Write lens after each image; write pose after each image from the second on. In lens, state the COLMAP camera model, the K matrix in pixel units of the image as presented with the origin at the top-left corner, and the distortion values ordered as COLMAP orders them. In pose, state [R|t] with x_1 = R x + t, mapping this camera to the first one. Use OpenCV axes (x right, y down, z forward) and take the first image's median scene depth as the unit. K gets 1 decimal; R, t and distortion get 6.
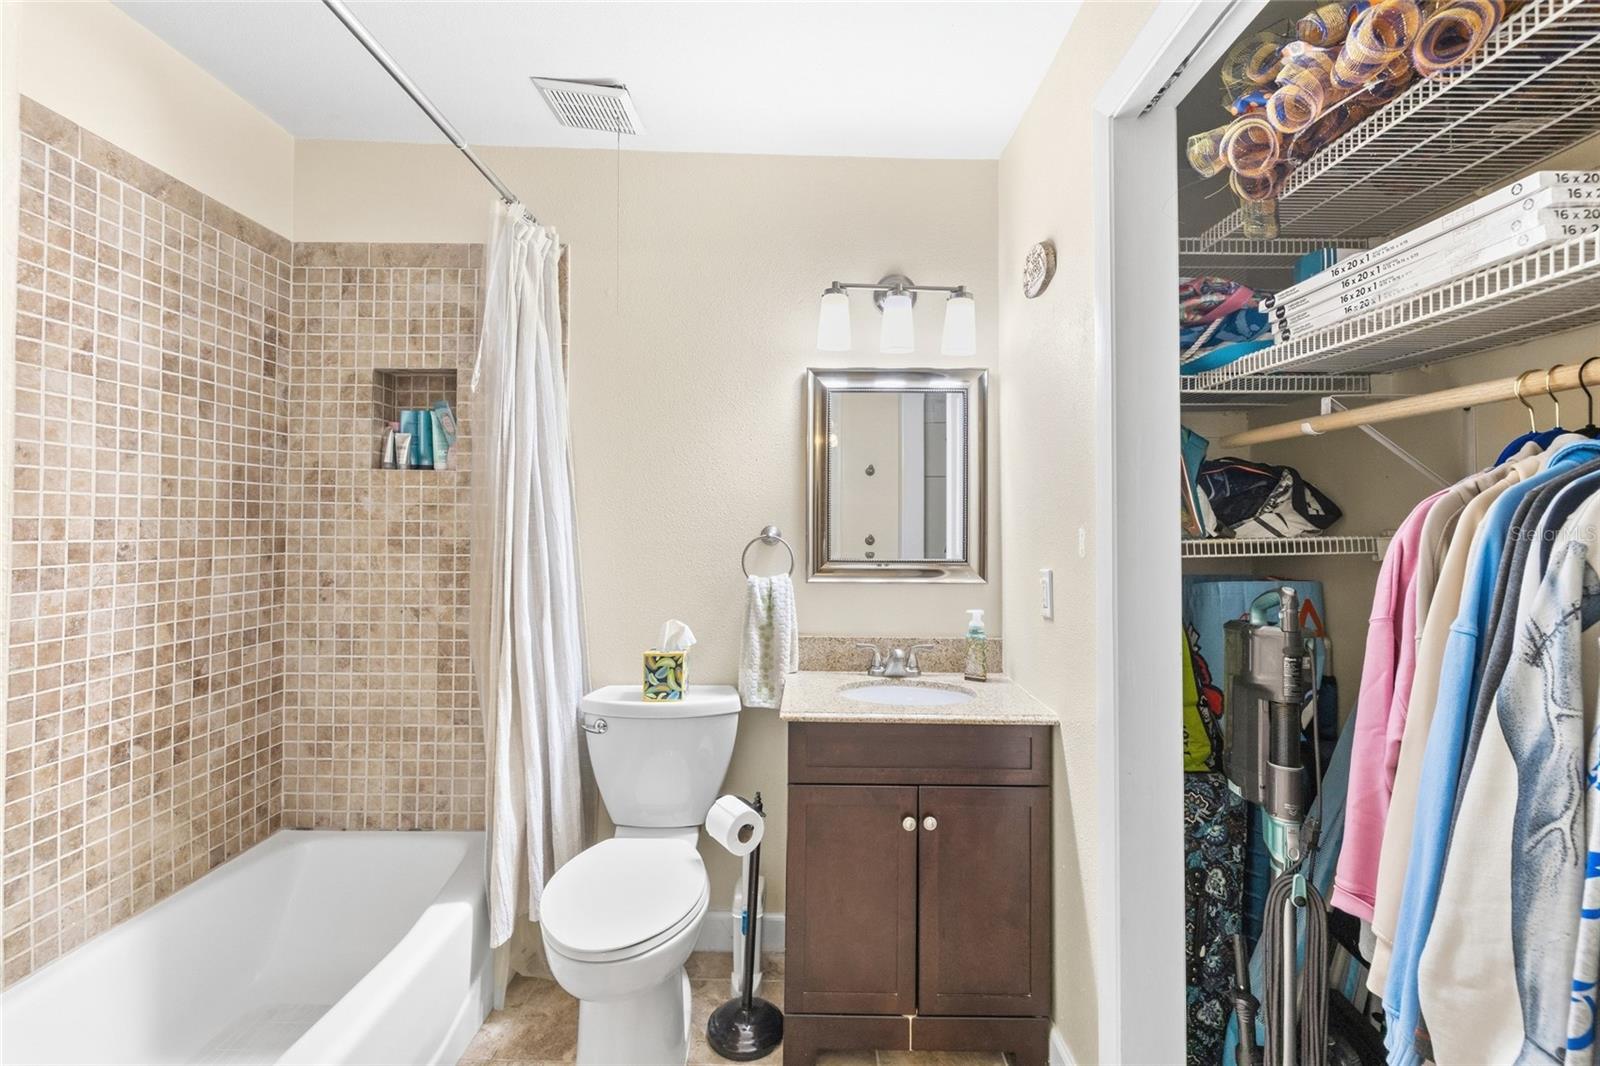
lens RADIAL K [[681.1, 0, 805.1], [0, 681.1, 528.1], [0, 0, 1]] dist [-0.000531, -0.001488]
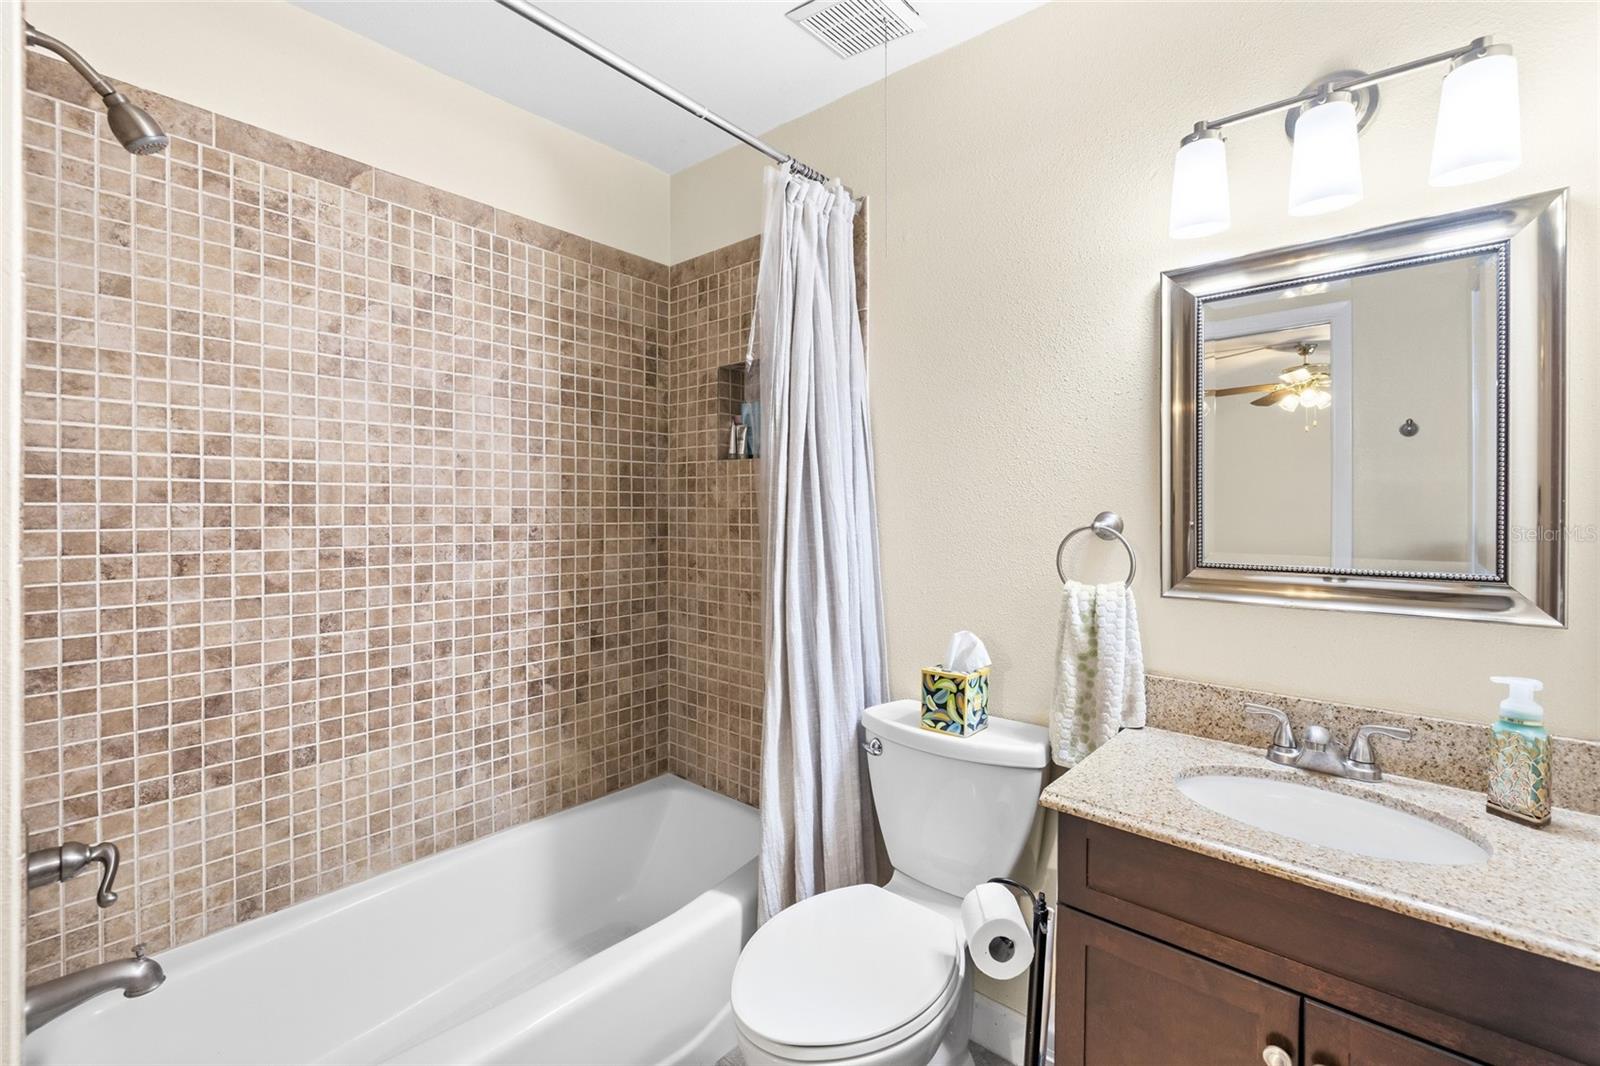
lens RADIAL K [[681.1, 0, 797.9], [0, 681.1, 523.5], [0, 0, 1]] dist [-0.000531, -0.001488]
pose [[0.757264, 0.007671, -0.653063, 0.177502], [-0.002015, 0.999954, 0.009409, 0.002904], [0.653105, -0.005809, 0.757245, 0.284067]]
